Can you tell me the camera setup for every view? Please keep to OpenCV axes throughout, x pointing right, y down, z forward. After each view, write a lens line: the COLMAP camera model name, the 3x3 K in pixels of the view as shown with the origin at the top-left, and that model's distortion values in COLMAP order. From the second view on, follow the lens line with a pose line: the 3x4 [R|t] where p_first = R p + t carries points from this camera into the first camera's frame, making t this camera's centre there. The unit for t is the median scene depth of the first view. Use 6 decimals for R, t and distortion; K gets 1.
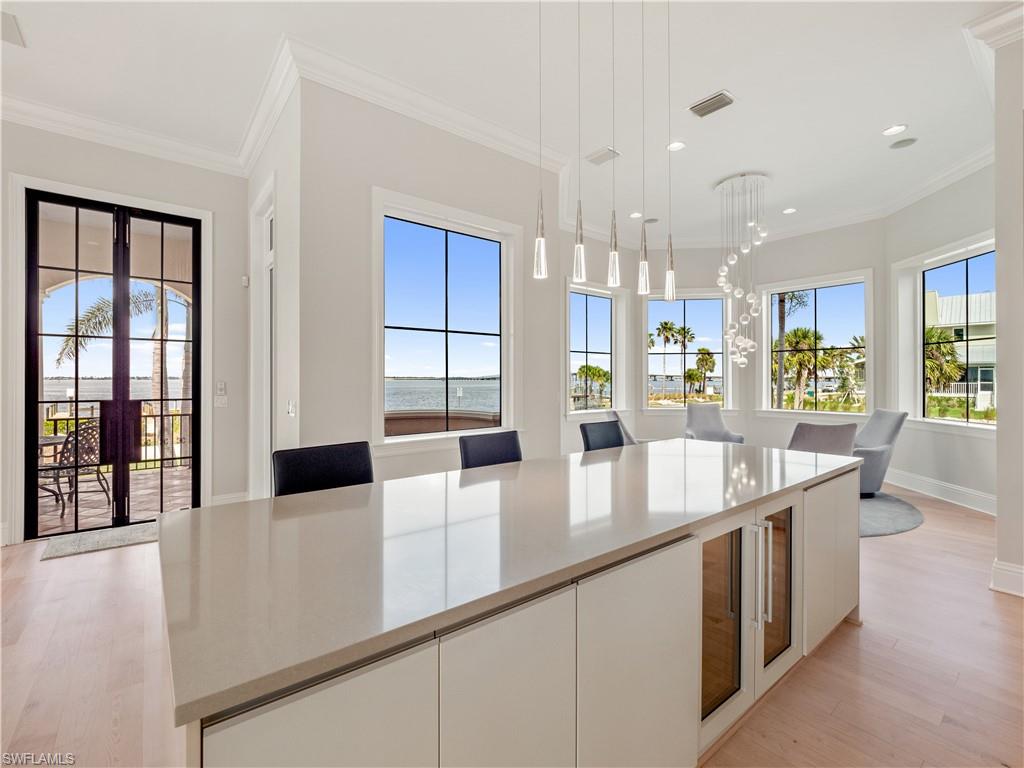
lens RADIAL K [[458.0, 0, 503.7], [0, 458.0, 377.9], [0, 0, 1]] dist [-0.003841, -0.000923]
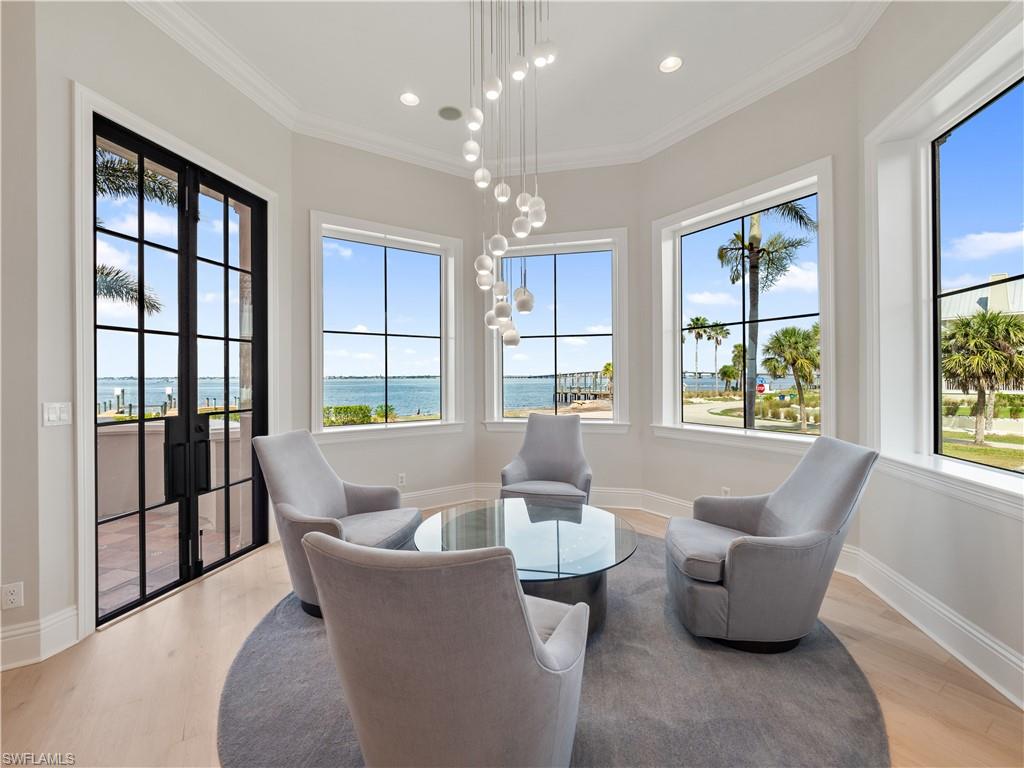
lens RADIAL K [[433.0, 0, 506.5], [0, 433.0, 375.7], [0, 0, 1]] dist [-0.001307, 0.000324]
pose [[0.994749, -0.005946, -0.102171, 0.588490], [0.005805, 0.999982, -0.001671, 0.005686], [0.102180, 0.001069, 0.994765, 0.572236]]
